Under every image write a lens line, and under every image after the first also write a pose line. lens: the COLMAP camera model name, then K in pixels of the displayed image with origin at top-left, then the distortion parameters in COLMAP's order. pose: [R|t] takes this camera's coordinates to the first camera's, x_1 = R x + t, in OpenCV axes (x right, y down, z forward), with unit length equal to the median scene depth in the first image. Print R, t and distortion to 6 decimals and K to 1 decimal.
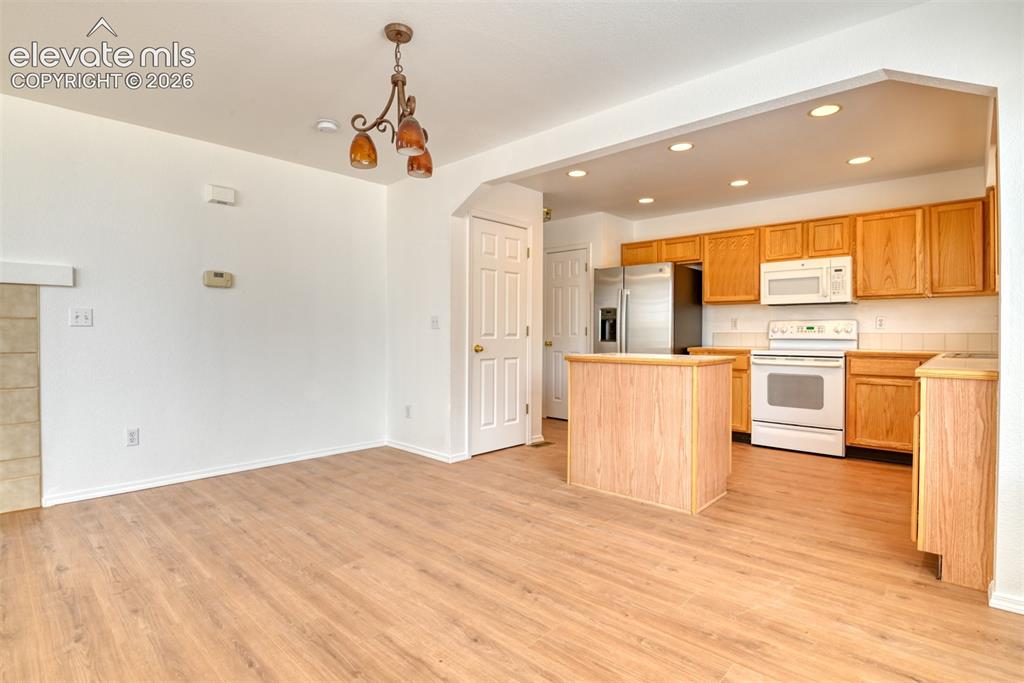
lens RADIAL K [[527.4, 0, 512.9], [0, 527.4, 337.2], [0, 0, 1]] dist [-0.029956, -0.000884]
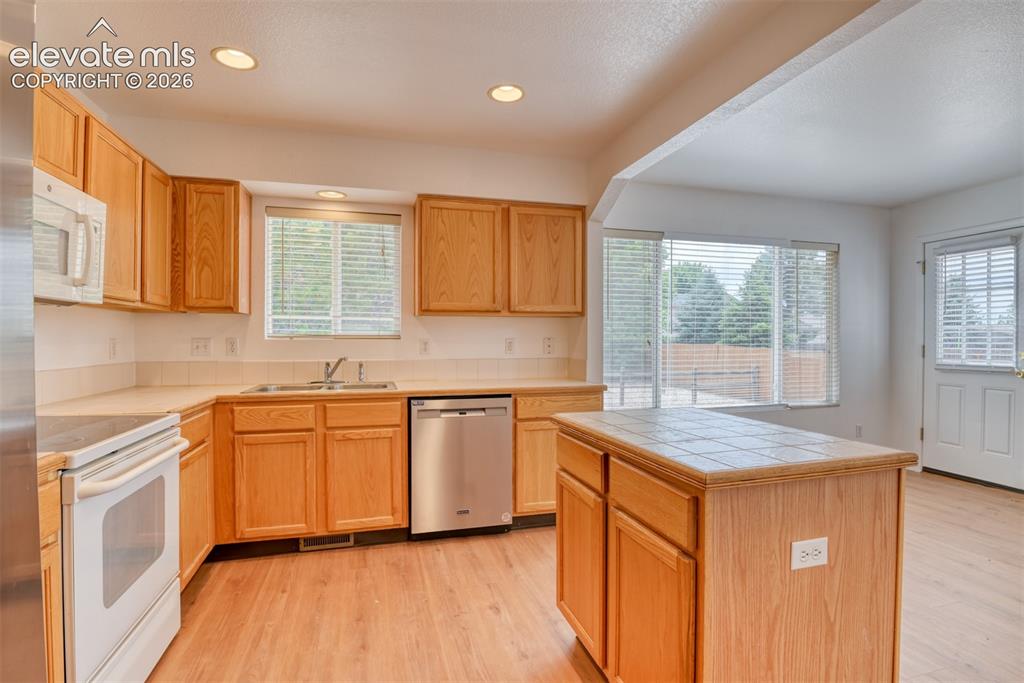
lens RADIAL K [[501.6, 0, 516.1], [0, 501.6, 344.9], [0, 0, 1]] dist [-0.028522, -0.001475]
pose [[-0.843561, -0.004329, 0.537016, 0.129364], [0.006954, 0.999796, 0.018983, -0.041227], [-0.536988, 0.019748, -0.843358, 1.237019]]
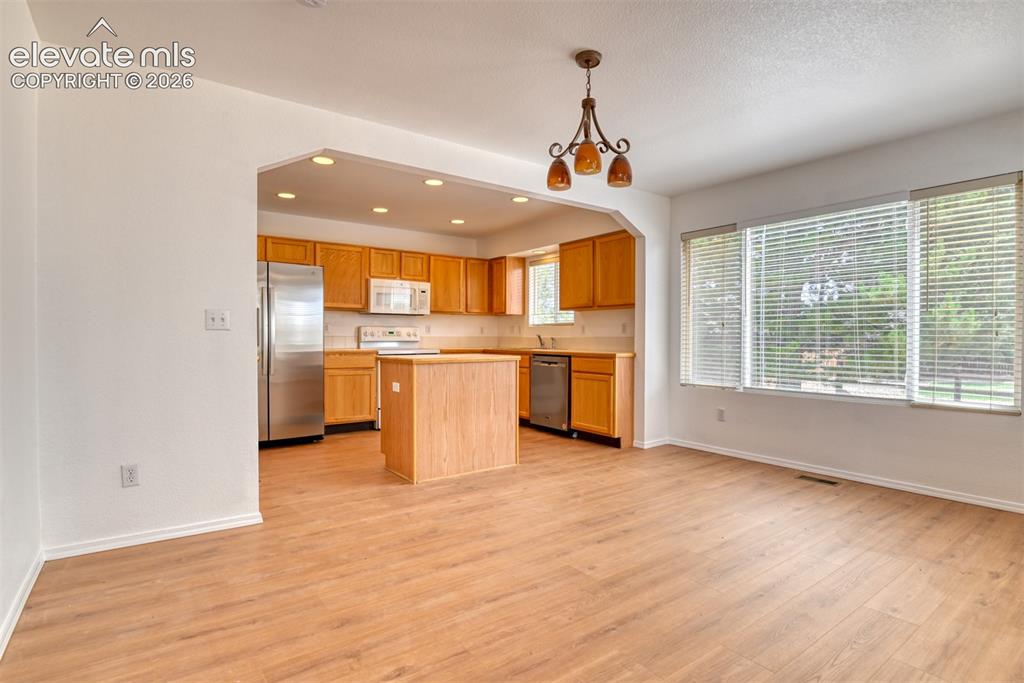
lens RADIAL K [[501.6, 0, 540.8], [0, 501.6, 345.2], [0, 0, 1]] dist [-0.028522, -0.001475]
pose [[0.155231, -0.015369, 0.987759, -0.692019], [0.009926, 0.999853, 0.013997, -0.000898], [-0.987828, 0.007632, 0.155361, 0.521008]]
